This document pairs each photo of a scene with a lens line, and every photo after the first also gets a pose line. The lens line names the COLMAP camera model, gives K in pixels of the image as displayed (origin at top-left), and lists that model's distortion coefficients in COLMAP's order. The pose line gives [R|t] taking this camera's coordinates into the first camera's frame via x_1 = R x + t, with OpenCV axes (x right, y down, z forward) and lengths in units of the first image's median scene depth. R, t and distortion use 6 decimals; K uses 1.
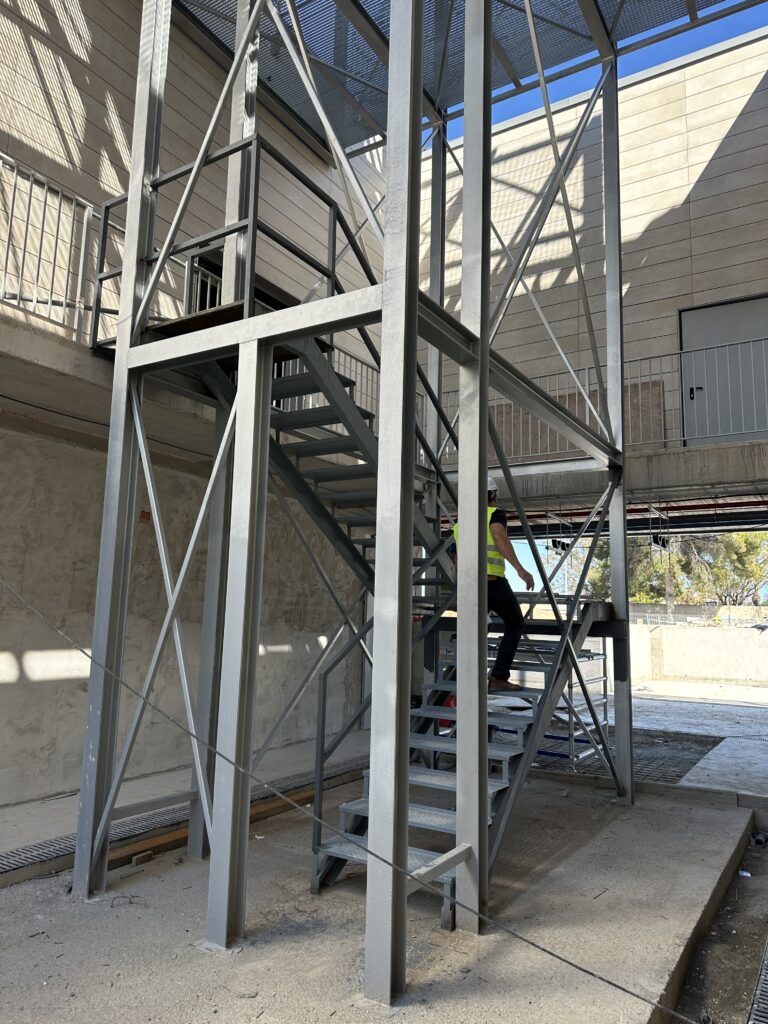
lens RADIAL K [[729.1, 0, 384.0], [0, 729.1, 512.0], [0, 0, 1]] dist [0.026529, -0.034821]
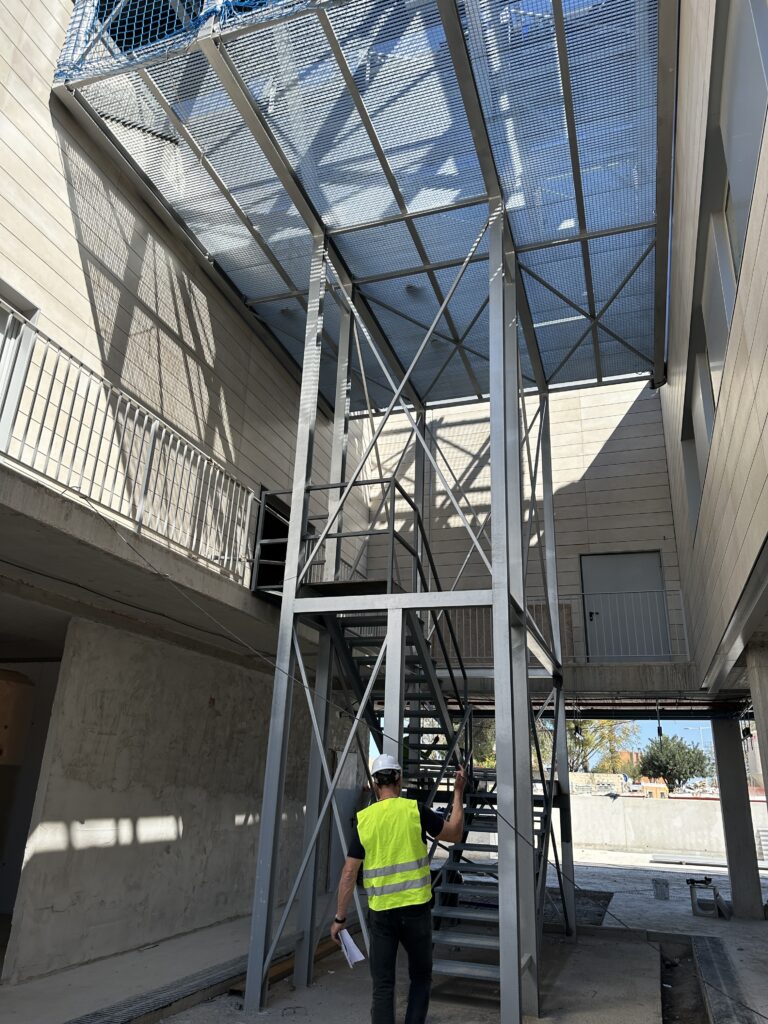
lens RADIAL K [[720.3, 0, 385.6], [0, 720.3, 508.8], [0, 0, 1]] dist [0.024272, -0.039423]
pose [[0.973961, 0.089709, 0.208211, -0.368005], [-0.042913, 0.974729, -0.219229, -0.067311], [-0.222616, 0.204586, 0.953198, -0.353815]]
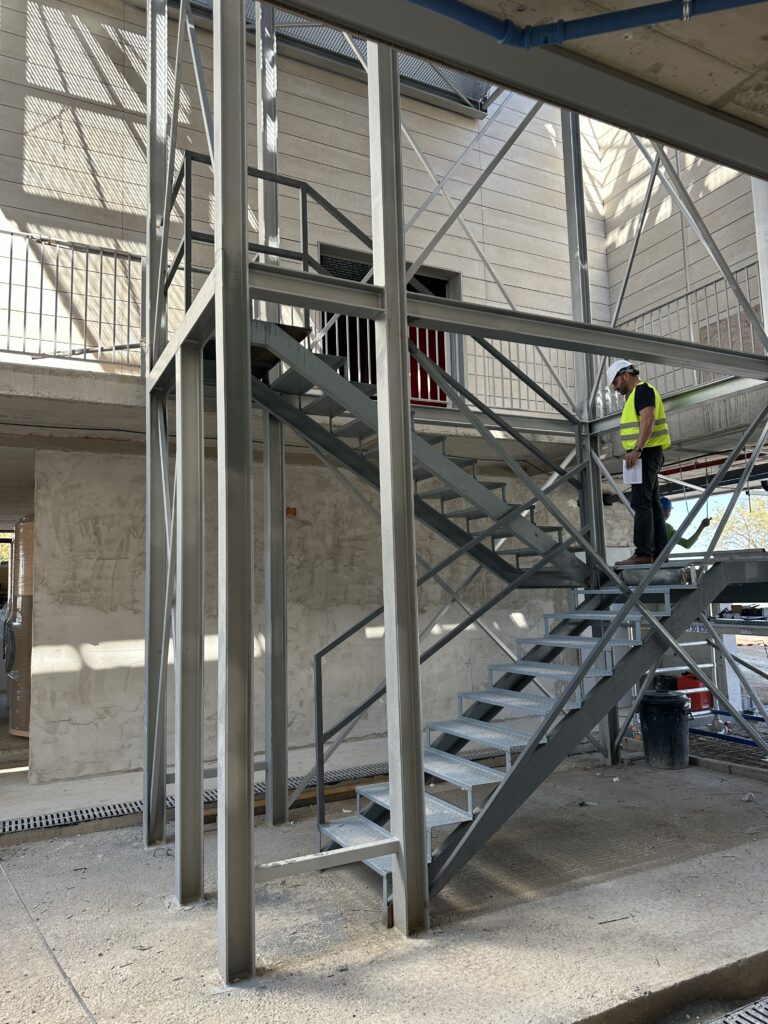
lens RADIAL K [[729.1, 0, 384.0], [0, 729.1, 512.0], [0, 0, 1]] dist [0.026529, -0.034821]
pose [[0.855755, -0.105909, -0.506425, 0.397444], [0.123184, 0.992384, 0.000618, 0.025714], [0.502503, -0.062913, 0.862284, 0.140388]]
